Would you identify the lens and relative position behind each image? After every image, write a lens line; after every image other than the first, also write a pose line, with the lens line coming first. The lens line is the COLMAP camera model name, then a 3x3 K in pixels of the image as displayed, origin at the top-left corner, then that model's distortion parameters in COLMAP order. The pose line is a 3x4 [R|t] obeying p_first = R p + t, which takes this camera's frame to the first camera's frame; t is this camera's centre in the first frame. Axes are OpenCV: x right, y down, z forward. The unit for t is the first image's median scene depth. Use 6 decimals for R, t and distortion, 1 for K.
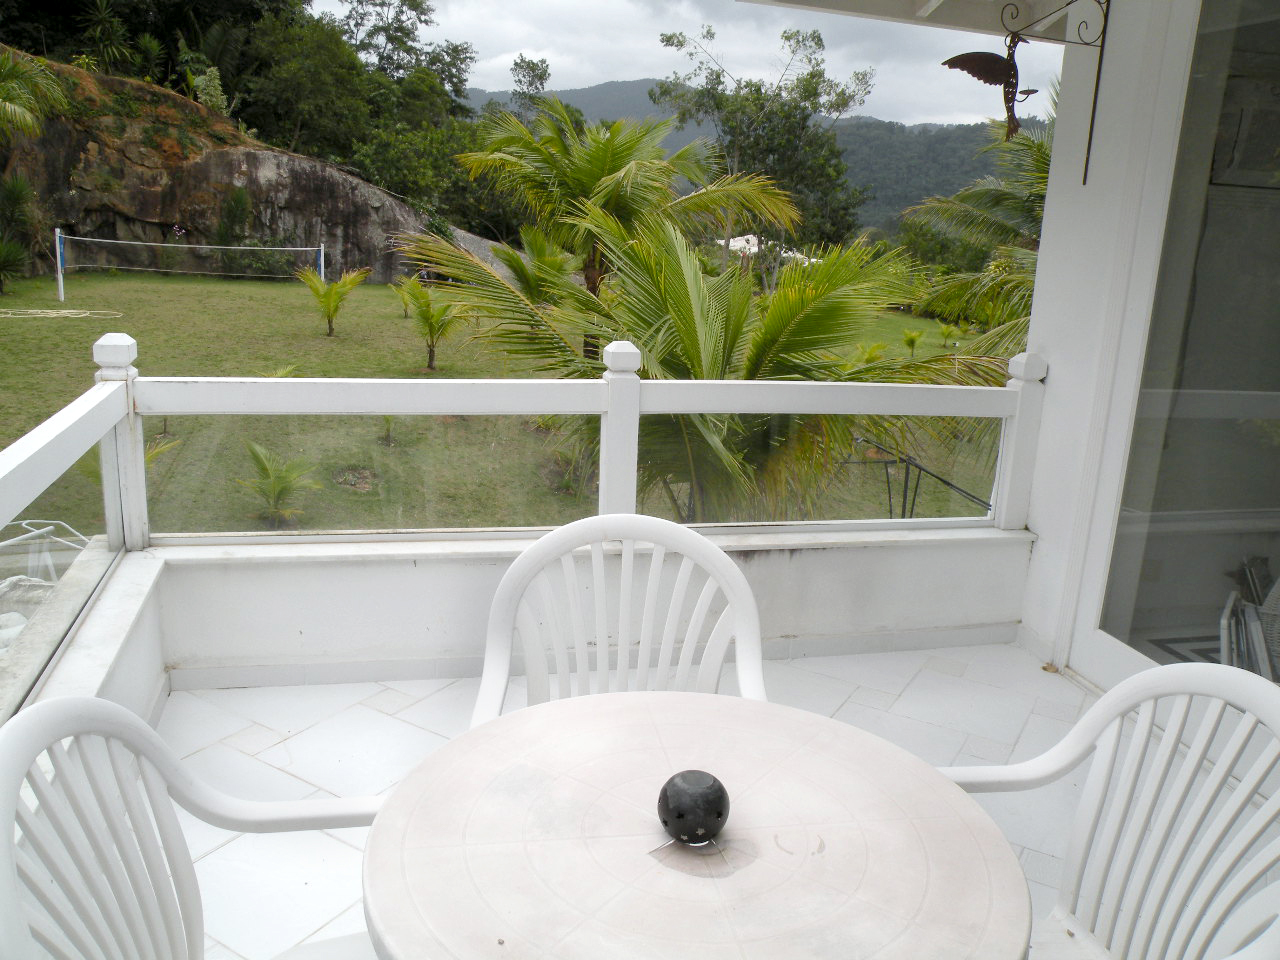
lens RADIAL K [[1014.3, 0, 646.4], [0, 1014.3, 477.7], [0, 0, 1]] dist [-0.149773, 0.124639]
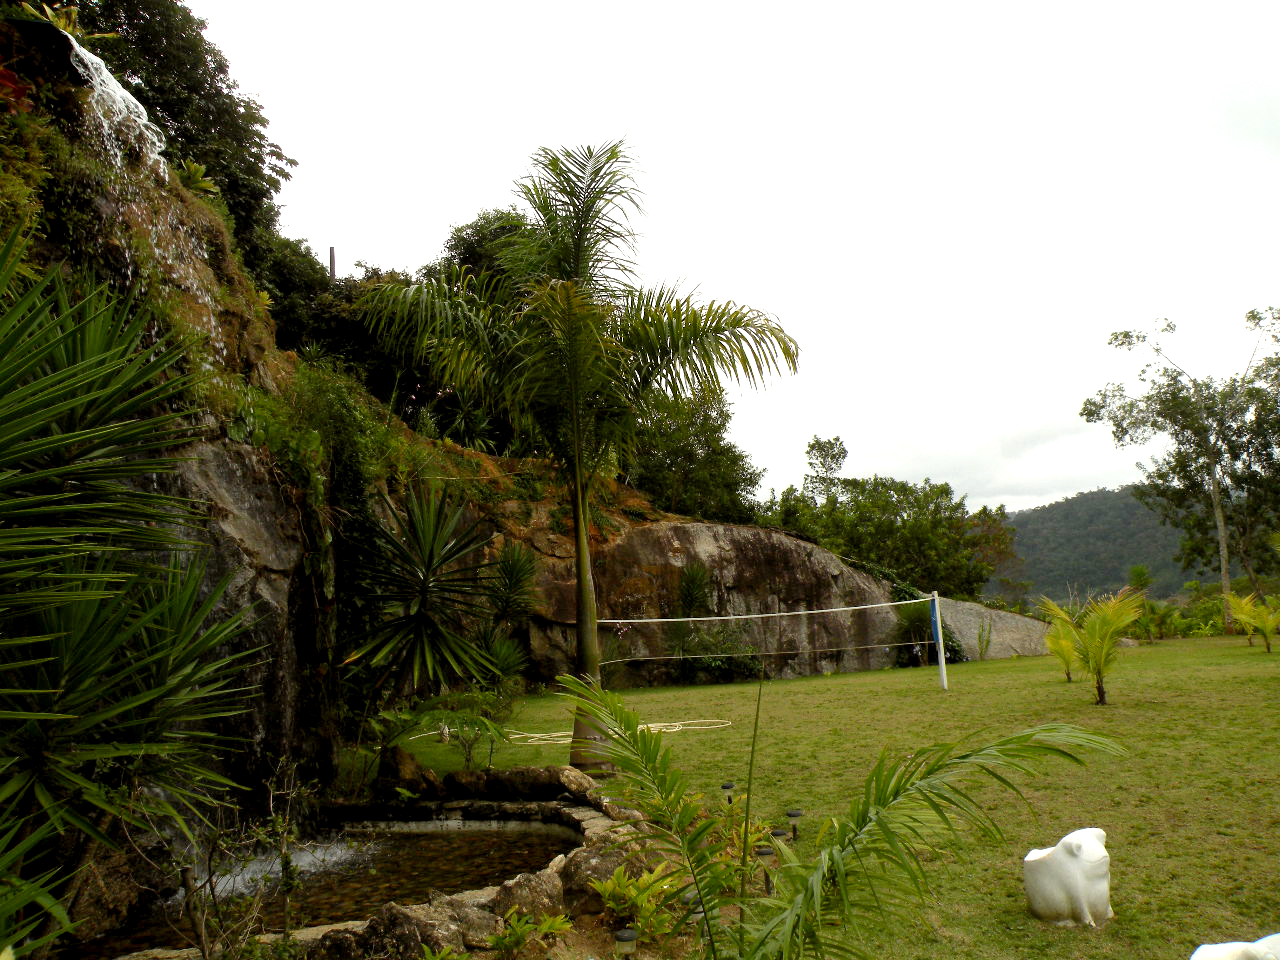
lens RADIAL K [[1014.3, 0, 646.1], [0, 1014.3, 481.4], [0, 0, 1]] dist [-0.149773, 0.124639]
pose [[0.985129, -0.153848, -0.076498, -0.368582], [0.109598, 0.905559, -0.409819, -0.032880], [0.132324, 0.395340, 0.908954, 0.245883]]
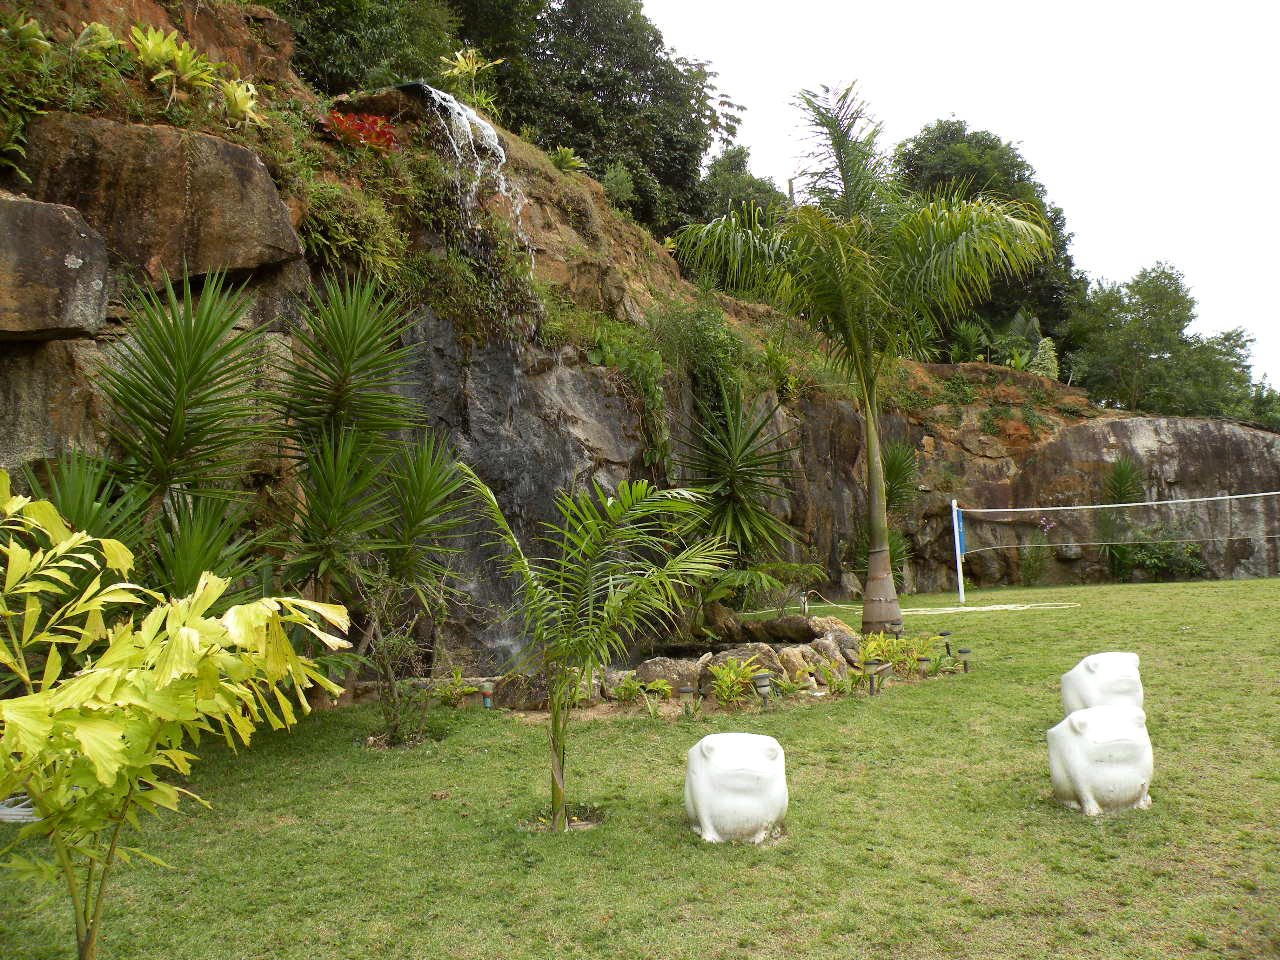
lens RADIAL K [[1014.3, 0, 655.5], [0, 1014.3, 484.5], [0, 0, 1]] dist [-0.149773, 0.124639]
pose [[0.809962, -0.171082, -0.560974, -0.276324], [-0.044322, 0.935916, -0.349424, 0.000149], [0.584805, 0.307884, 0.750474, 0.231362]]
